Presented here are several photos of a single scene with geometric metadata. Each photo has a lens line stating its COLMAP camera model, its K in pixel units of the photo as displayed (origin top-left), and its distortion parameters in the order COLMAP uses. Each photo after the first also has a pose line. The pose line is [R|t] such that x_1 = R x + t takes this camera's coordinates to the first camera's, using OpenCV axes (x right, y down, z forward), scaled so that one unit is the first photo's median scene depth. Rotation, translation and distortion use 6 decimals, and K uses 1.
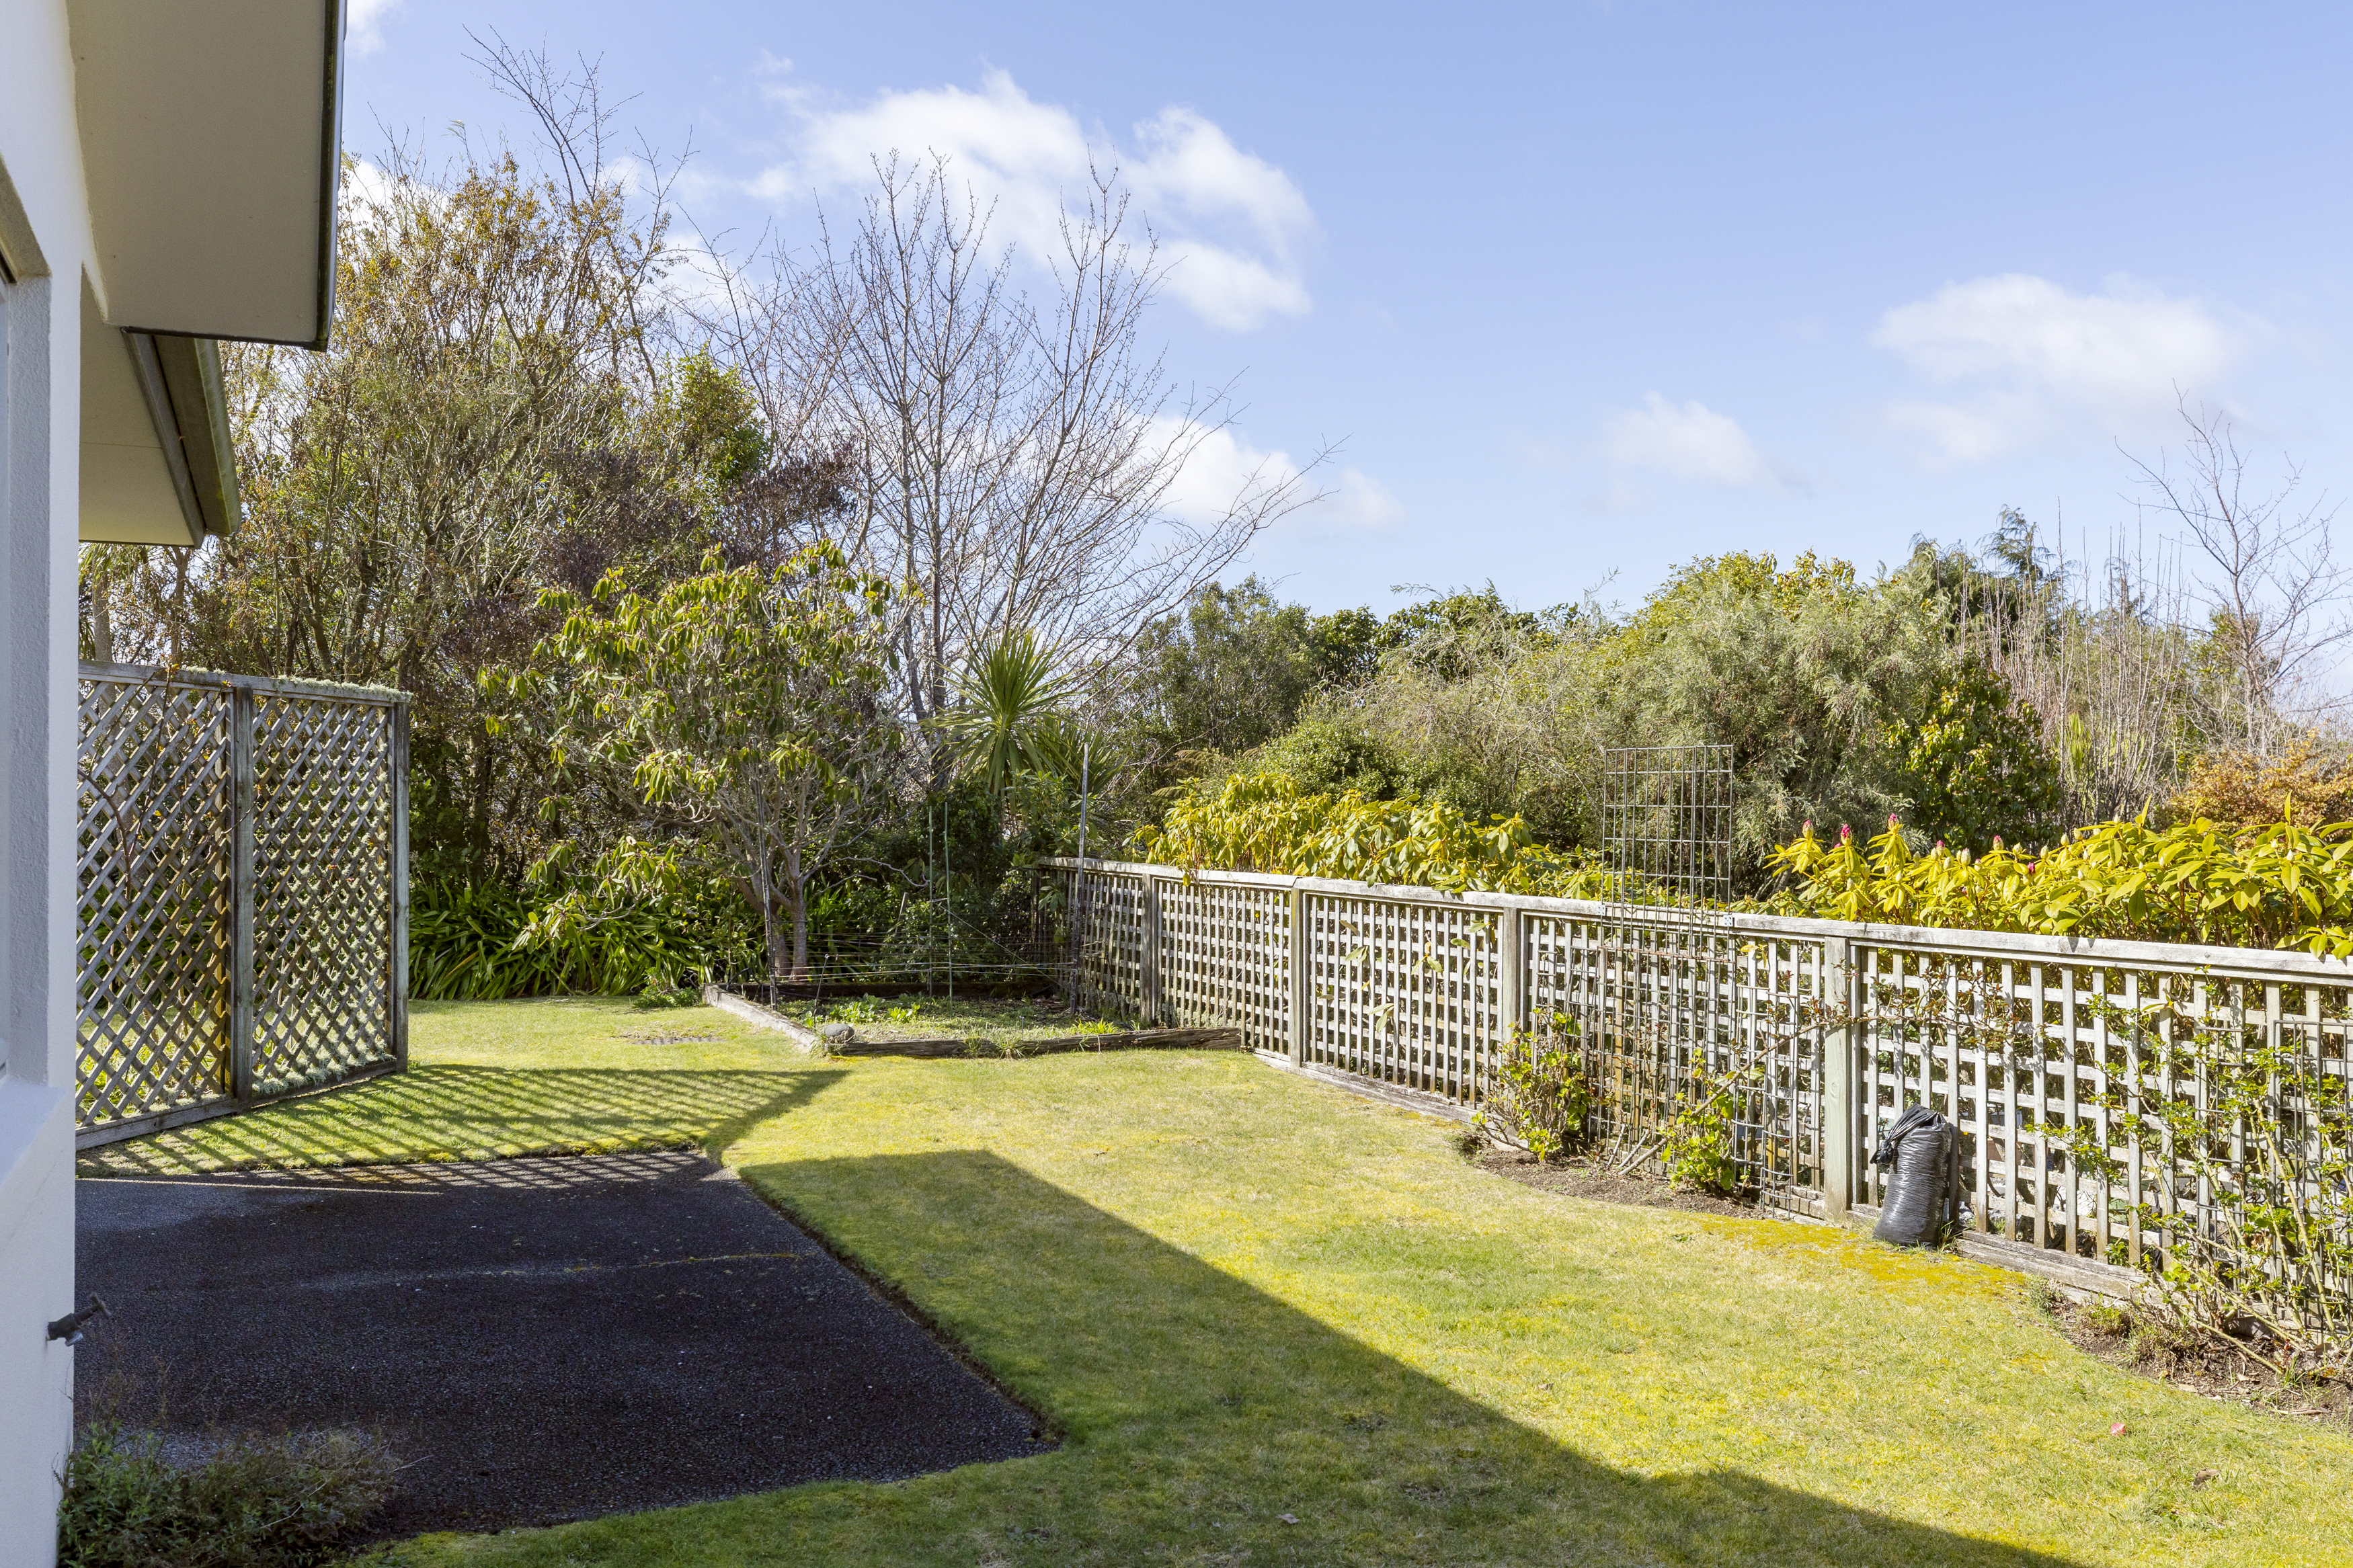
lens RADIAL K [[2039.1, 0, 1175.8], [0, 2039.1, 784.2], [0, 0, 1]] dist [-0.002856, -0.000624]
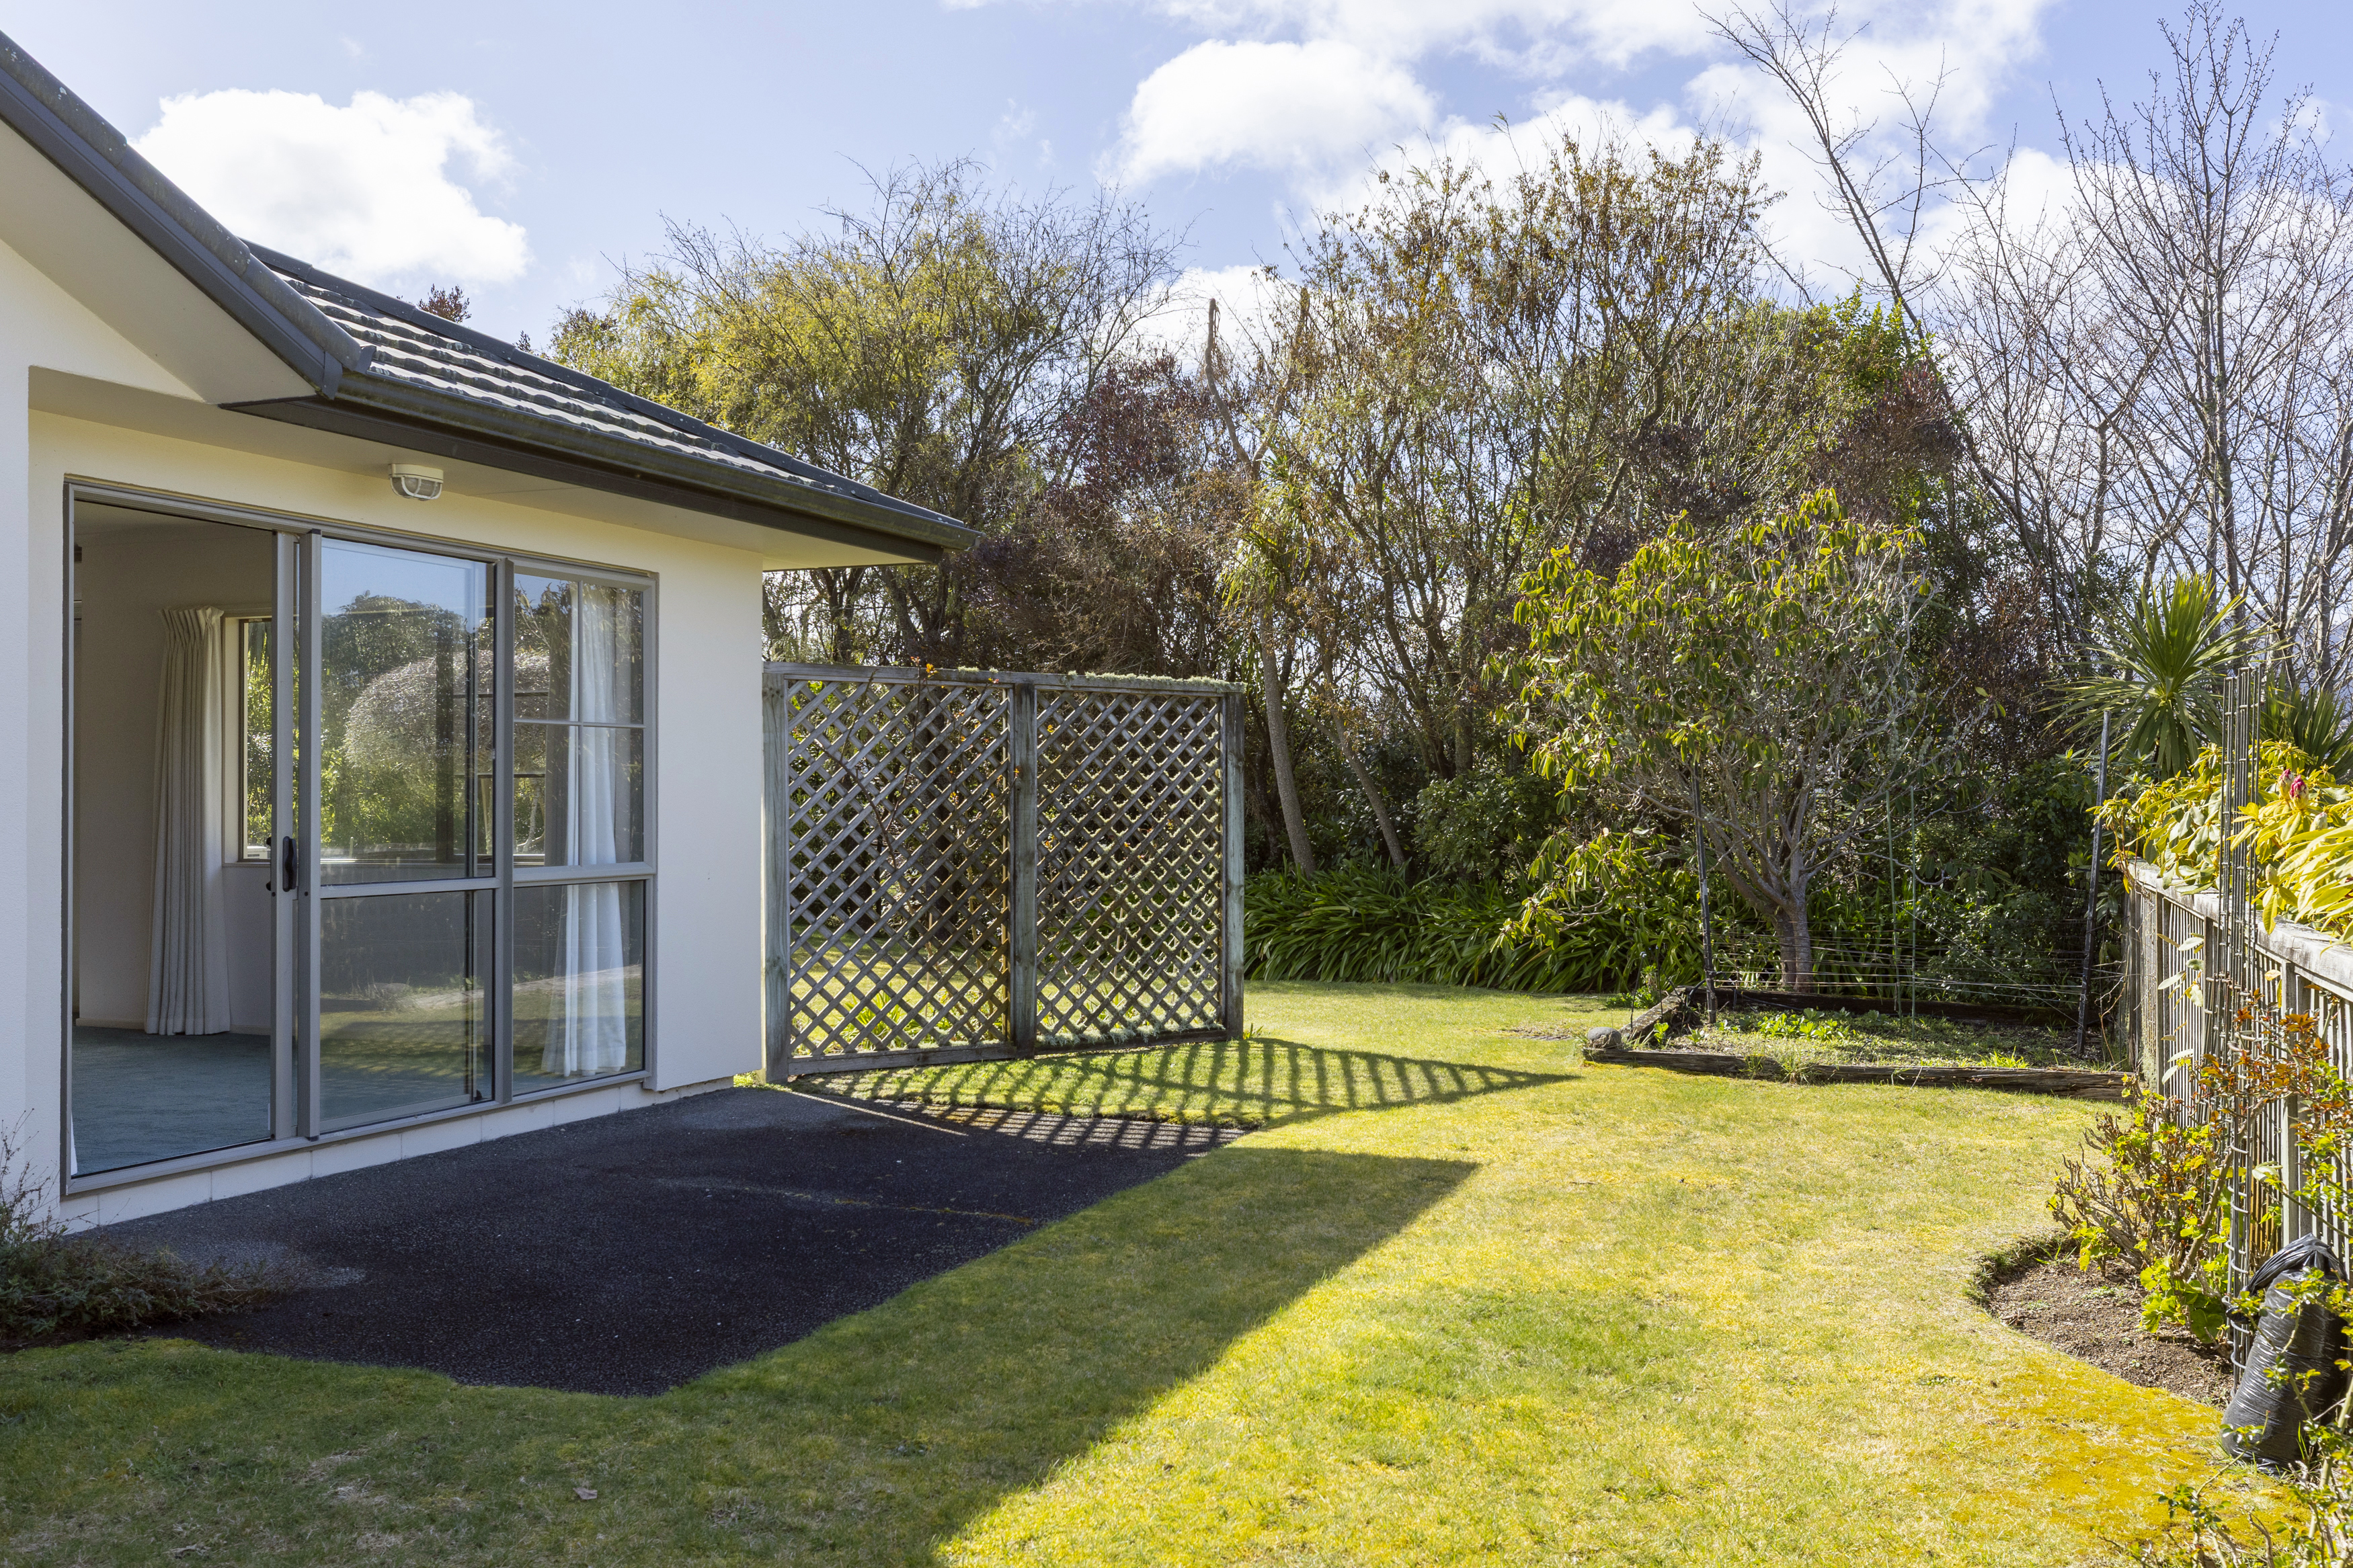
lens RADIAL K [[2137.3, 0, 1178.0], [0, 2137.3, 781.8], [0, 0, 1]] dist [0.005497, 0.000000]
pose [[0.689781, -0.011885, -0.723920, 0.434302], [0.006292, 0.999926, -0.010421, 0.019111], [0.723991, 0.002633, 0.689805, 0.228227]]
